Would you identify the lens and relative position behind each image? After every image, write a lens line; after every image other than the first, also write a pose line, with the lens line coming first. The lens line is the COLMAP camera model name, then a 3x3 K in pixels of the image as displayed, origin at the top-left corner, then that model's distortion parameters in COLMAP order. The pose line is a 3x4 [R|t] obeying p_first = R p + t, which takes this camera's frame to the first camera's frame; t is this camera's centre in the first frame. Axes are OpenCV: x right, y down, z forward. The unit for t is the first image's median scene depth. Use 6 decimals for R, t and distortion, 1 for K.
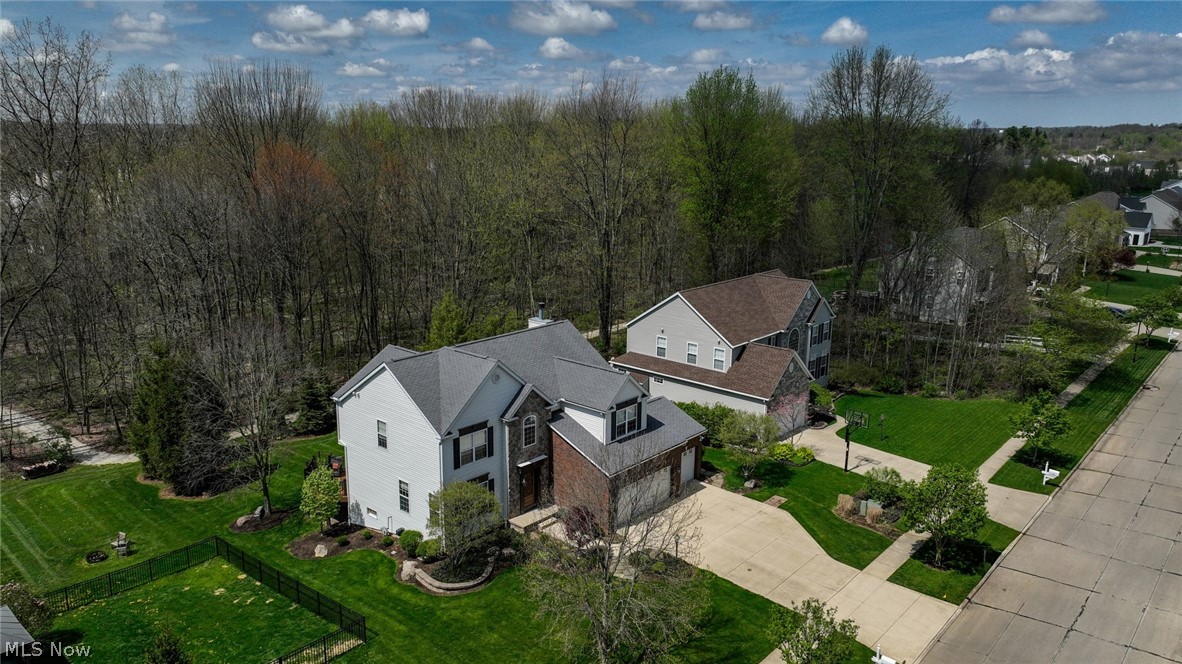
lens RADIAL K [[831.7, 0, 591.0], [0, 831.7, 332.0], [0, 0, 1]] dist [0.010871, 0.001589]
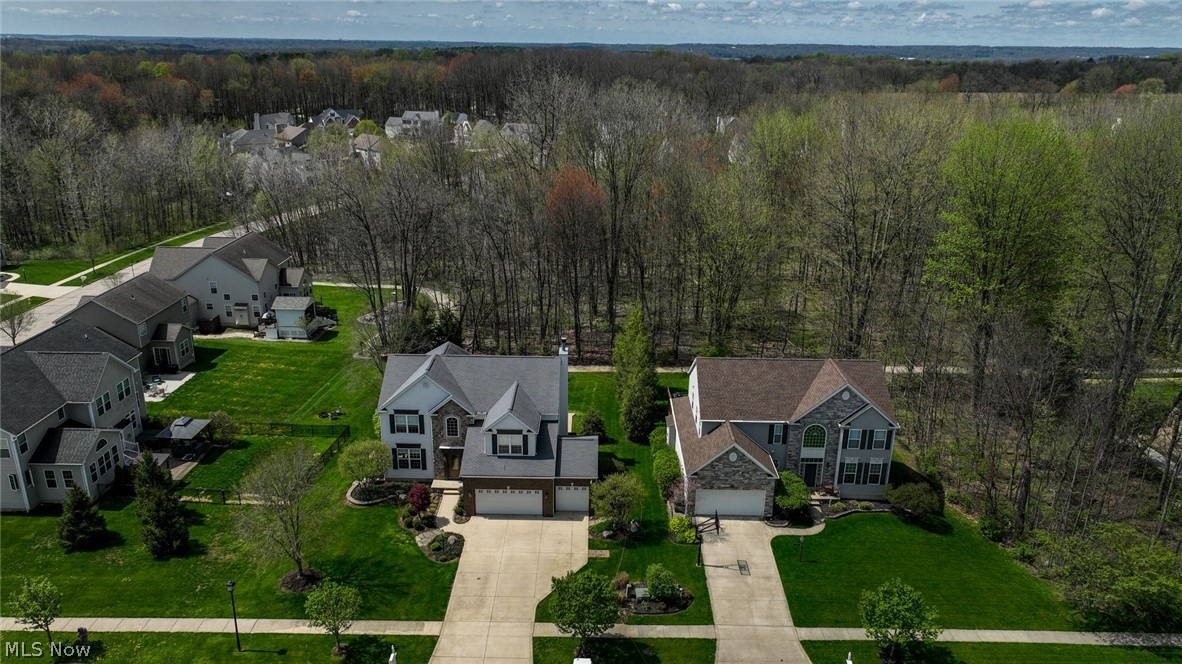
lens RADIAL K [[831.7, 0, 591.0], [0, 831.7, 332.0], [0, 0, 1]] dist [0.010871, 0.001589]
pose [[0.652923, 0.248096, -0.715640, 1.027401], [-0.179798, 0.968594, 0.171749, -0.315828], [0.735775, 0.016532, 0.677024, 0.198015]]
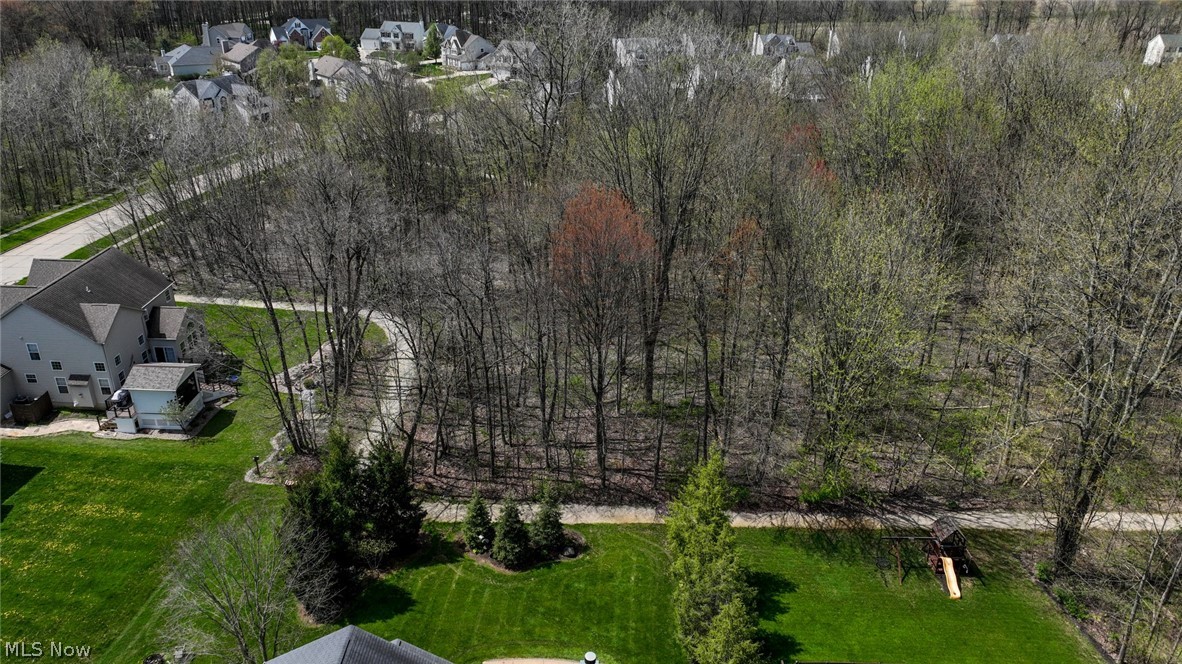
lens RADIAL K [[831.7, 0, 591.0], [0, 831.7, 332.0], [0, 0, 1]] dist [0.010871, 0.001589]
pose [[0.647719, 0.333842, -0.684843, 0.312569], [-0.188001, 0.941125, 0.280962, -0.488794], [0.738320, -0.053233, 0.672347, 0.723976]]
